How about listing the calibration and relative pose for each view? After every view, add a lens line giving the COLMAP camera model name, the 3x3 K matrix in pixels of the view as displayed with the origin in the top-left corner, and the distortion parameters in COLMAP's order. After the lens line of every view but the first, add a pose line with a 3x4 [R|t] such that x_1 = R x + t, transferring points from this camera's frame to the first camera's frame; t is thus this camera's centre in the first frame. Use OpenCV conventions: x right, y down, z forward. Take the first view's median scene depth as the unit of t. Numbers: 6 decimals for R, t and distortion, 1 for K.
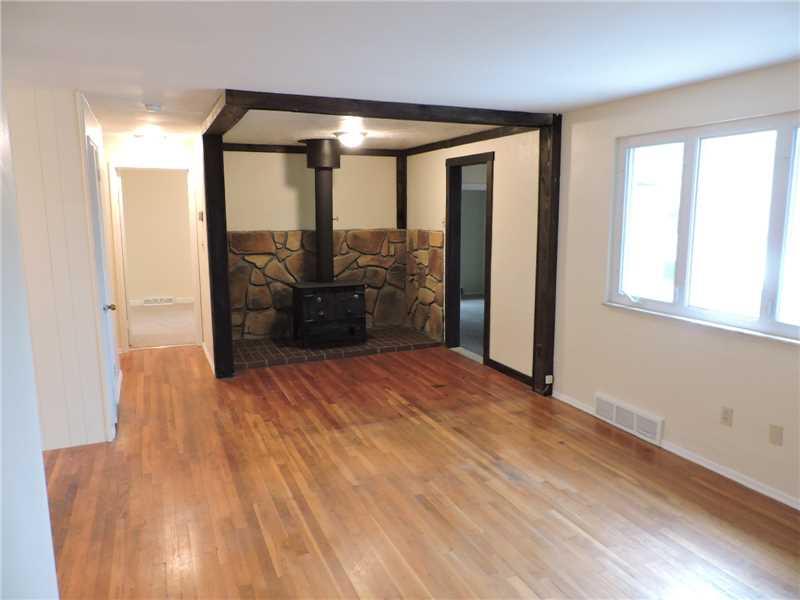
lens RADIAL K [[571.0, 0, 400.0], [0, 571.0, 300.0], [0, 0, 1]] dist [-0.006107, -0.000274]
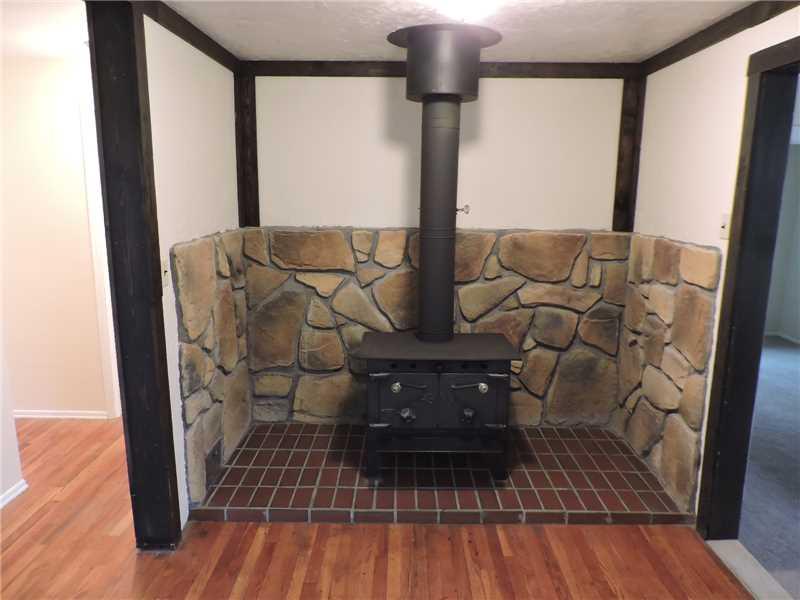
lens RADIAL K [[571.0, 0, 400.0], [0, 571.0, 300.0], [0, 0, 1]] dist [-0.006107, -0.000274]
pose [[0.910880, 0.092125, -0.402258, 0.034189], [-0.078531, 0.995647, 0.050195, -0.084245], [0.405131, -0.014132, 0.914149, 0.530724]]
